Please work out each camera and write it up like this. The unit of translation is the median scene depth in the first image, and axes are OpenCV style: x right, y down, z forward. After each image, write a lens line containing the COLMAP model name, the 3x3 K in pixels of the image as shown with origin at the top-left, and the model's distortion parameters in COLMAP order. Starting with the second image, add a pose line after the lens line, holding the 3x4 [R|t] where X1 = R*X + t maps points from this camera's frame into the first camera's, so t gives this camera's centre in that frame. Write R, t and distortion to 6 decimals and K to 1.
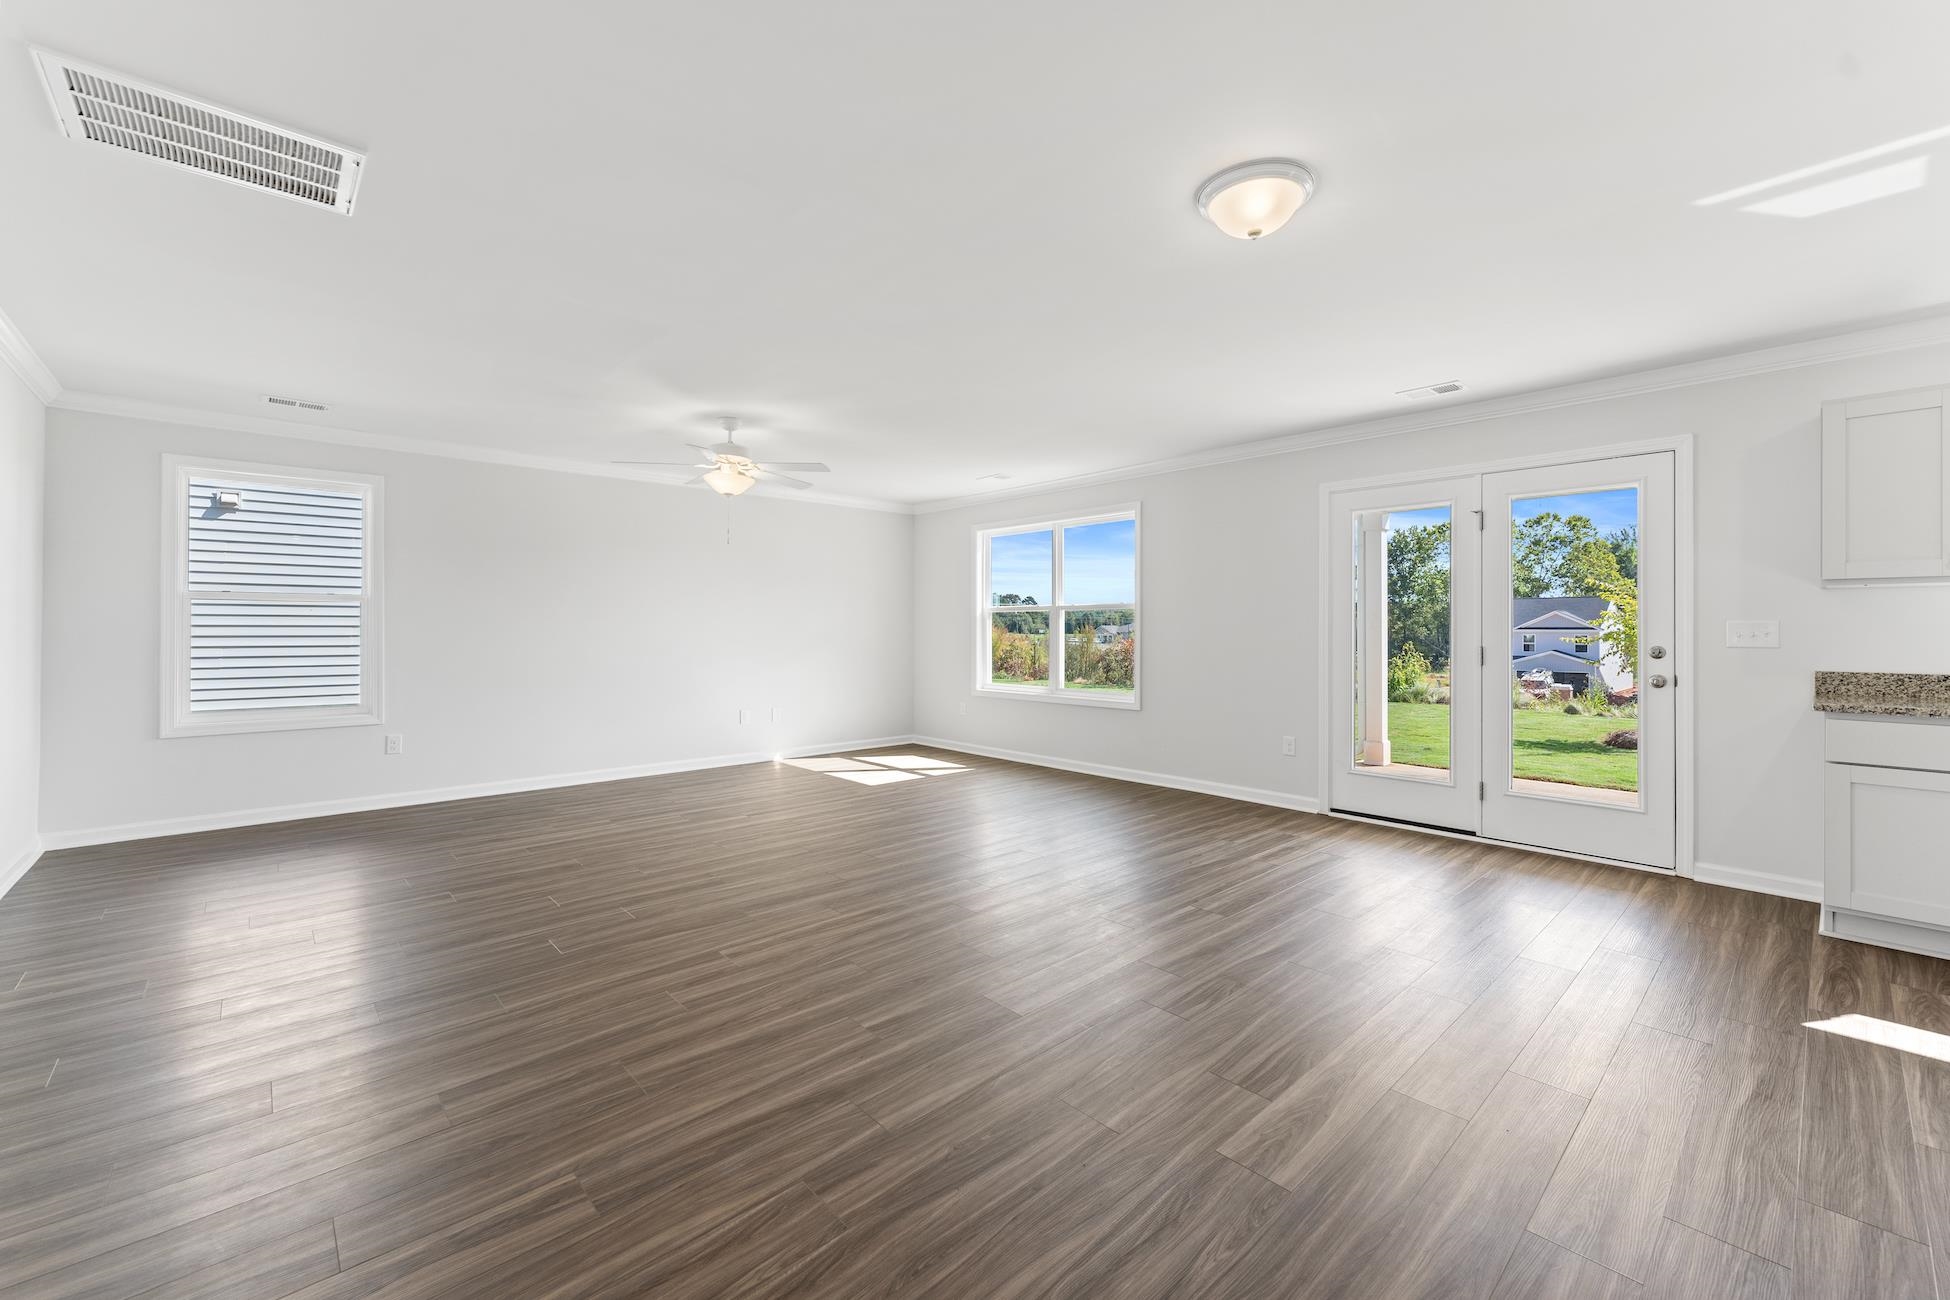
lens RADIAL K [[774.8, 0, 975.1], [0, 774.8, 632.7], [0, 0, 1]] dist [-0.000453, -0.000165]
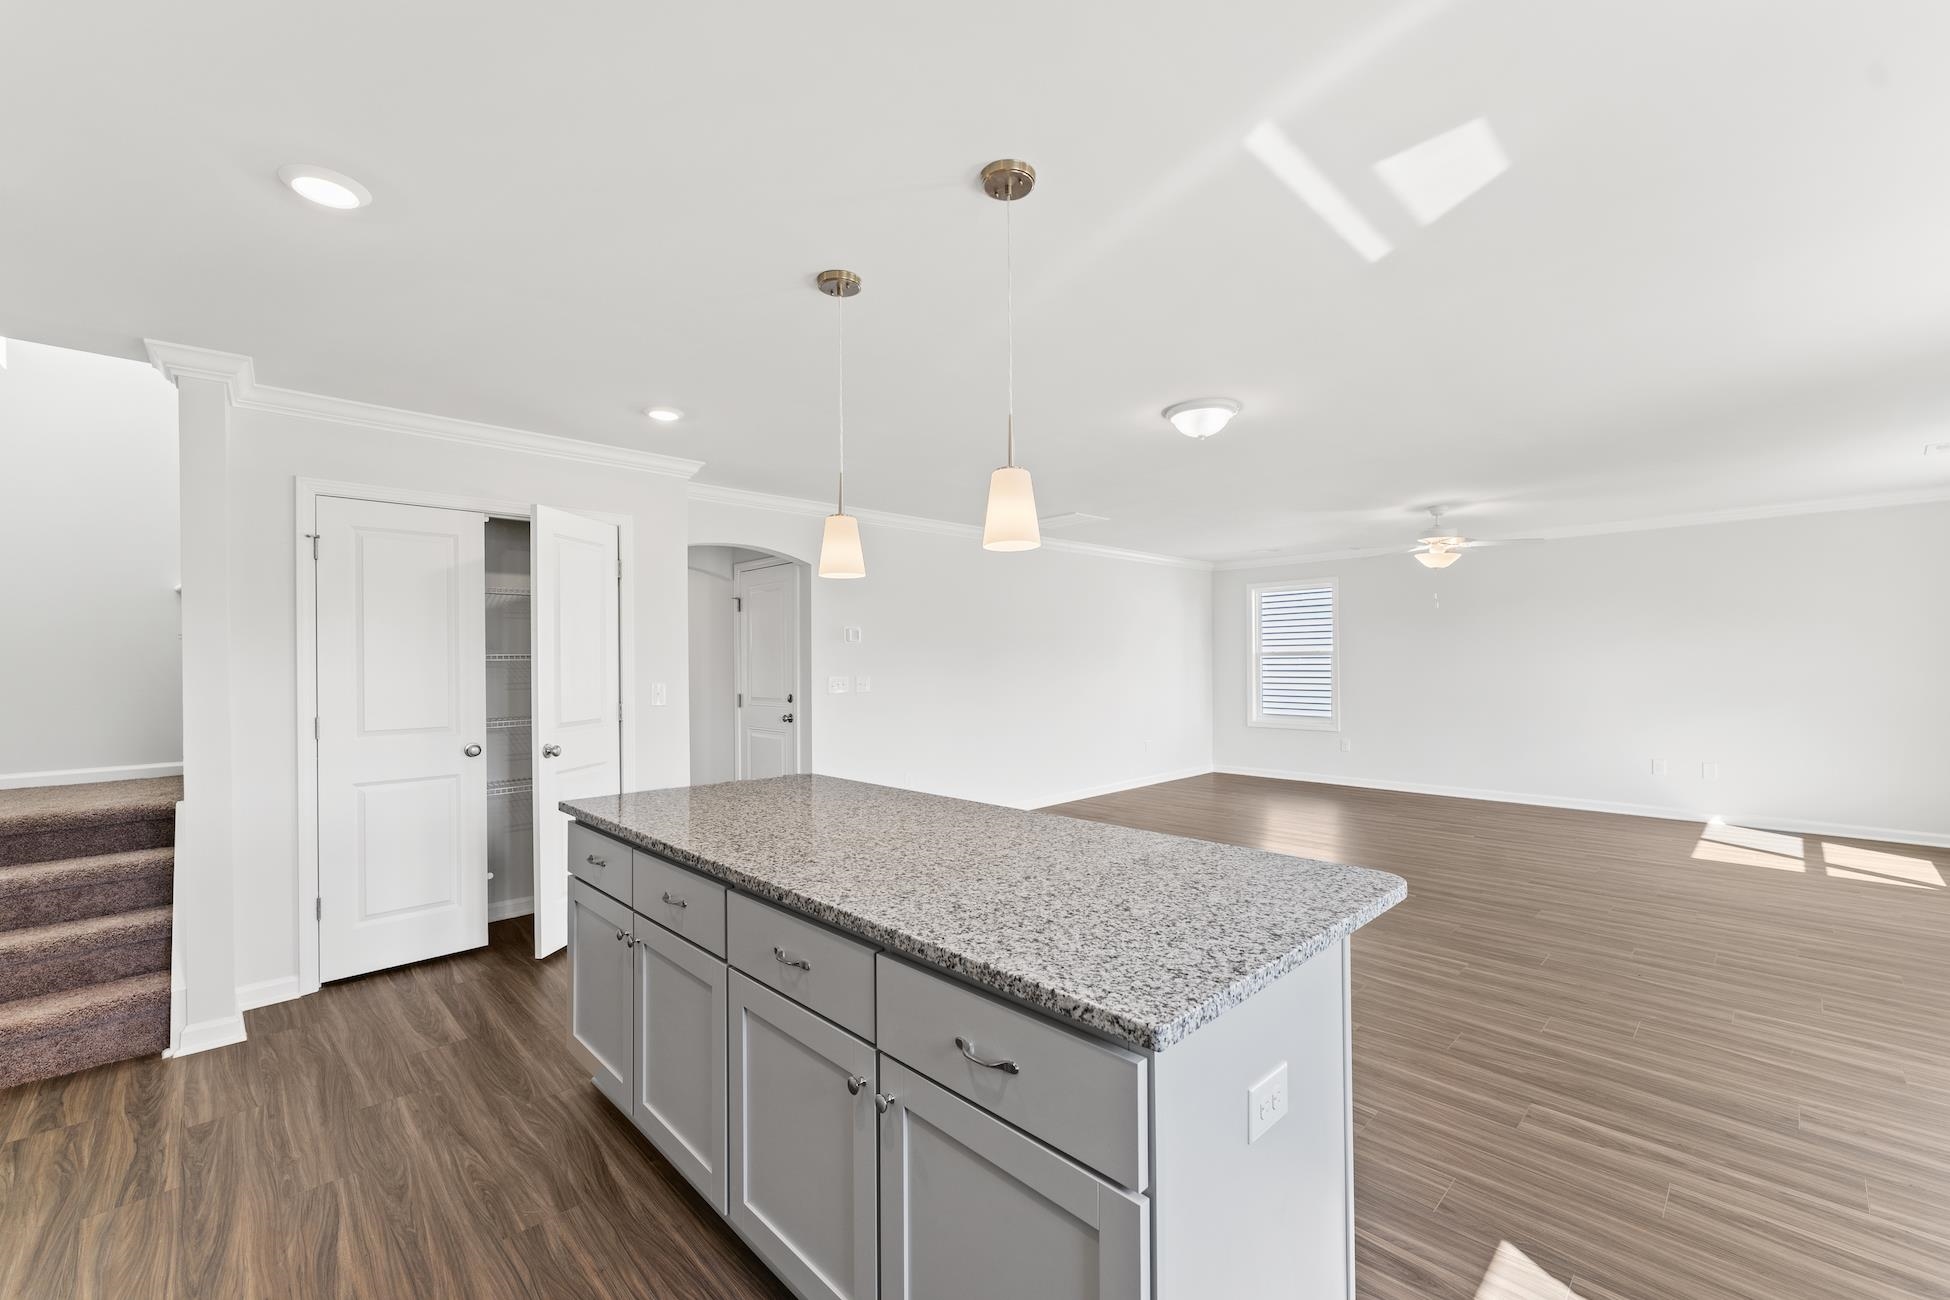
lens RADIAL K [[788.1, 0, 971.9], [0, 788.1, 648.3], [0, 0, 1]] dist [0.001455, 0.000104]
pose [[0.027090, -0.003555, -0.999627, 1.319044], [-0.000636, 0.999993, -0.003574, -0.062115], [0.999633, 0.000733, 0.027088, 0.314965]]
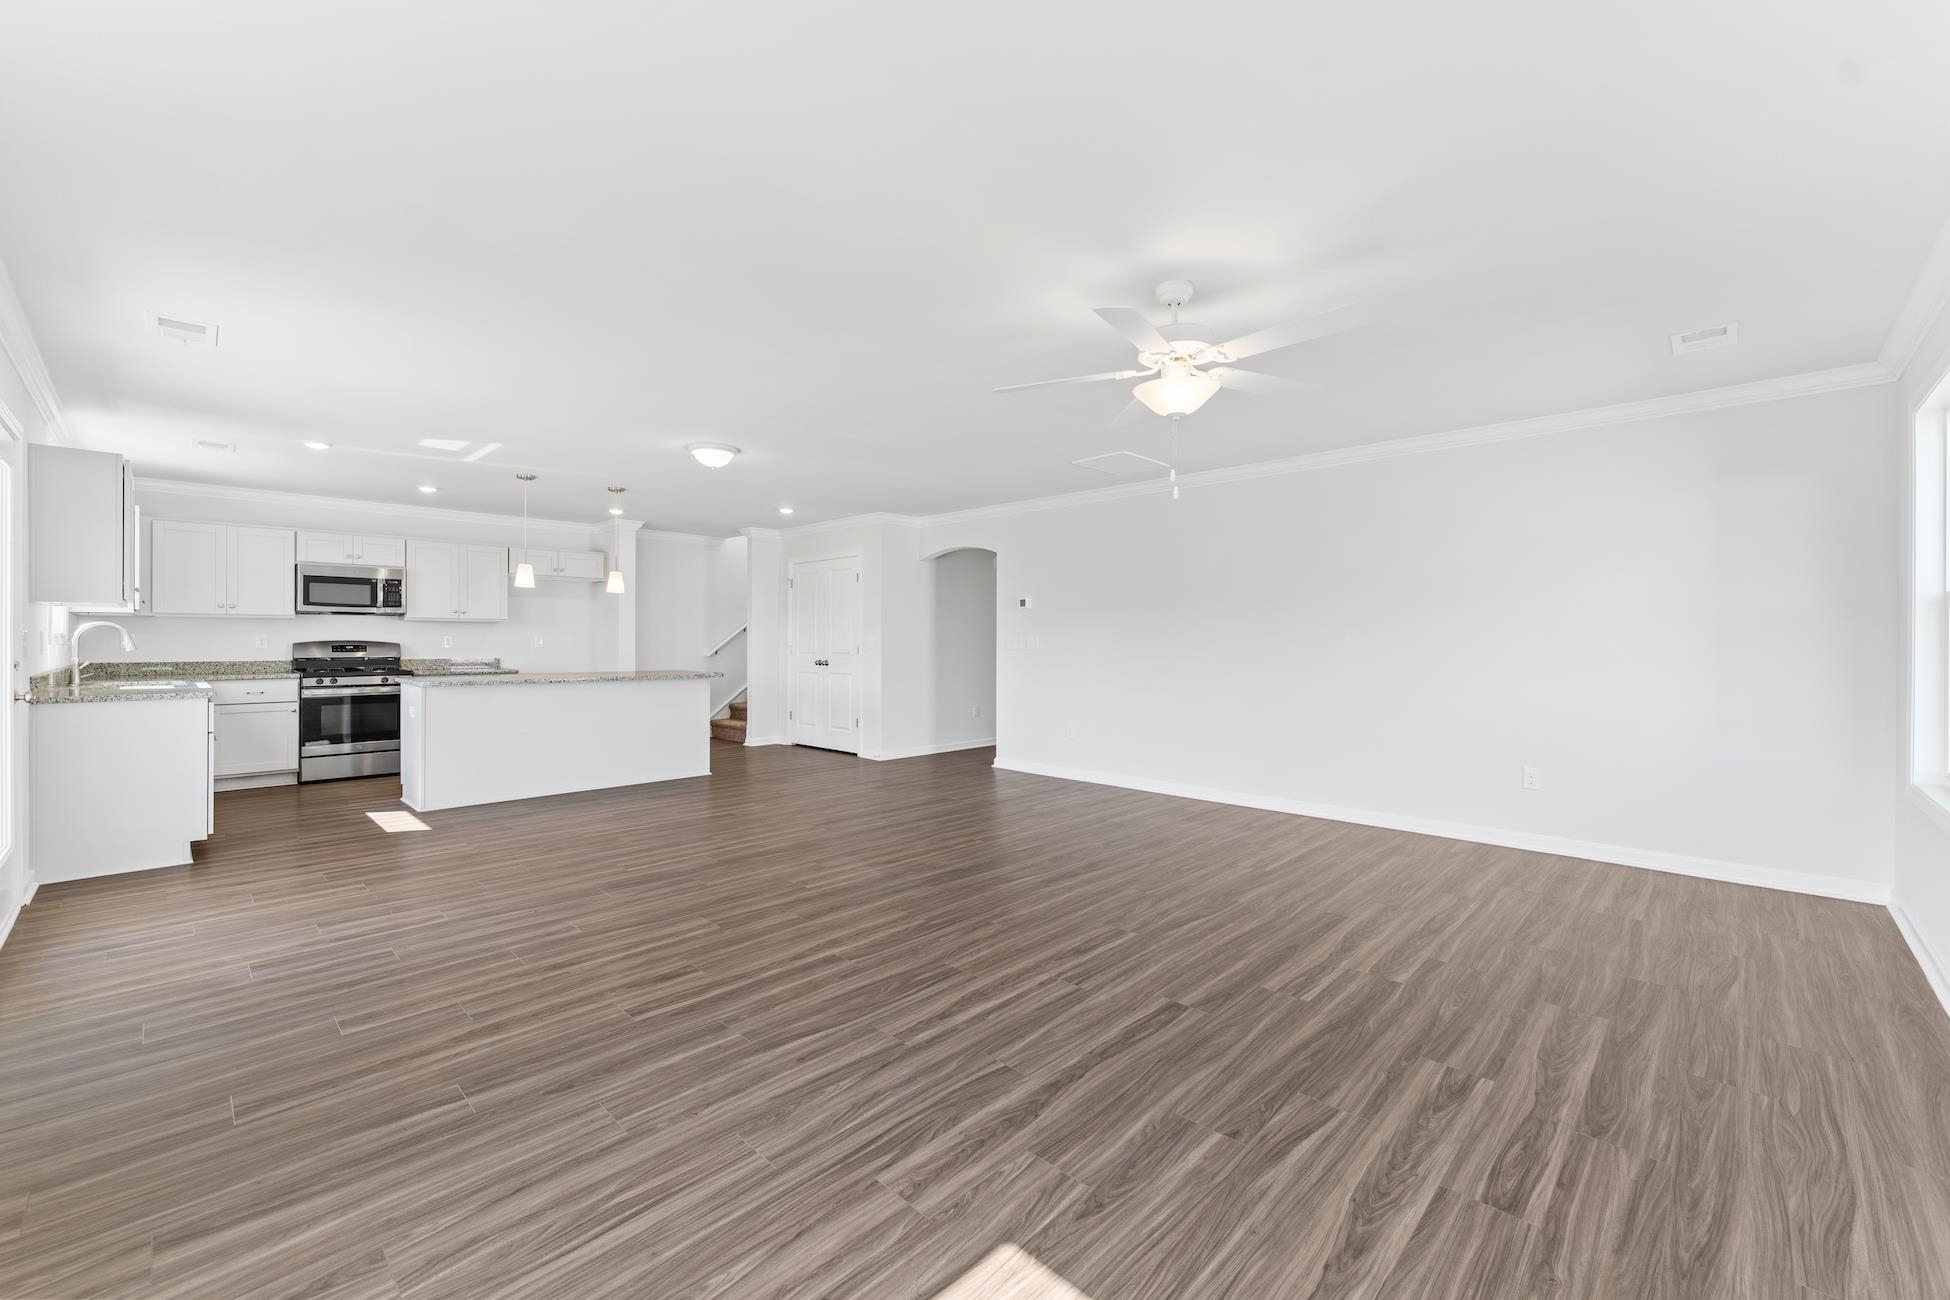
lens RADIAL K [[788.1, 0, 971.9], [0, 788.1, 648.3], [0, 0, 1]] dist [0.001455, 0.000104]
pose [[-0.998325, -0.003801, -0.057722, -0.183562], [-0.004567, 0.999903, 0.013142, -0.011134], [0.057667, 0.013384, -0.998246, 2.268465]]
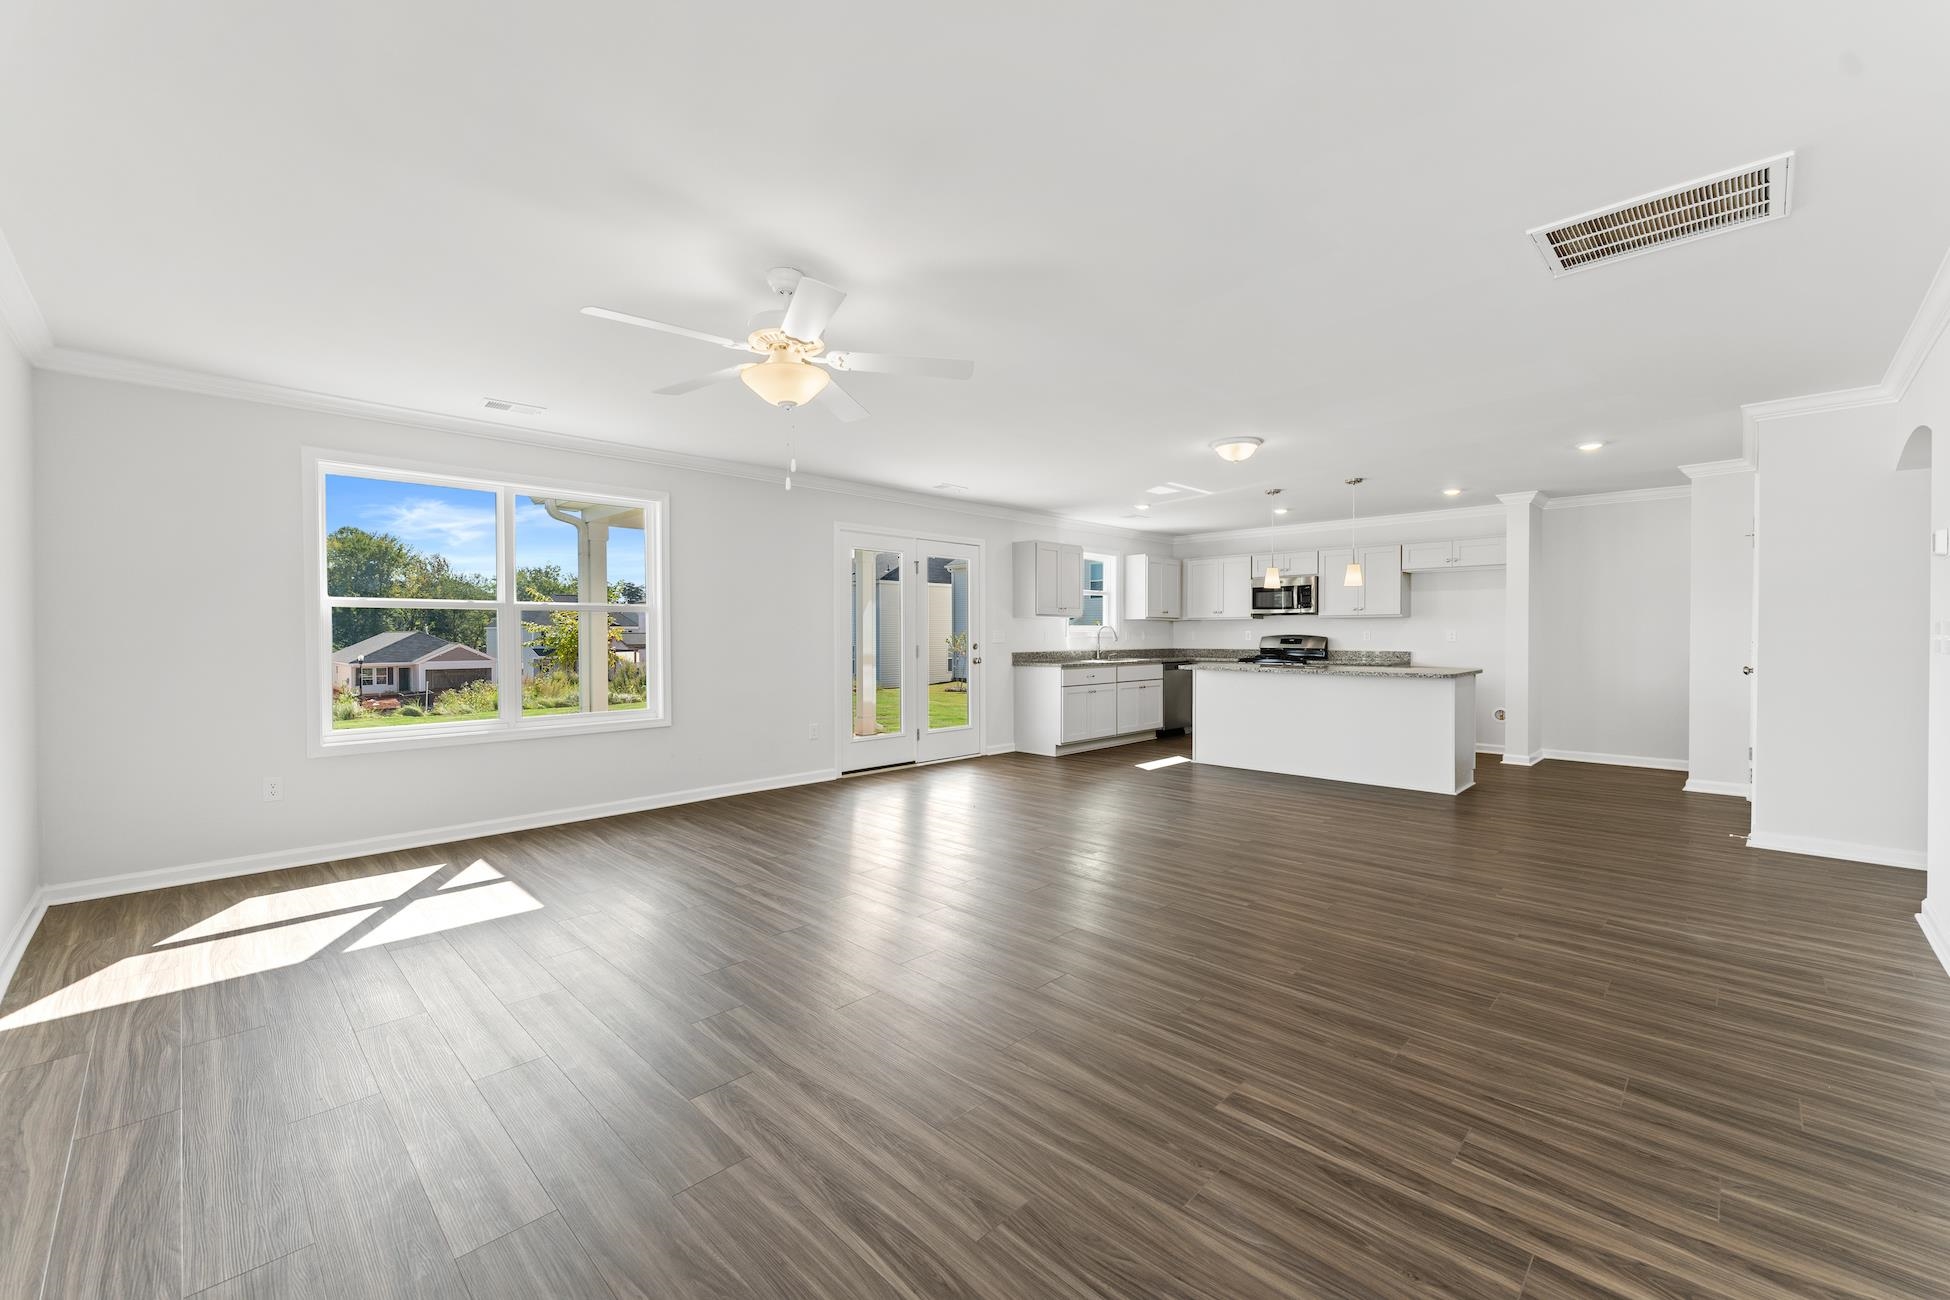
lens RADIAL K [[788.1, 0, 971.9], [0, 788.1, 648.3], [0, 0, 1]] dist [0.001455, 0.000104]
pose [[-0.039463, -0.018304, 0.999053, -1.307464], [0.006283, 0.999808, 0.018566, -0.007605], [-0.999201, 0.007010, -0.039340, 1.263091]]
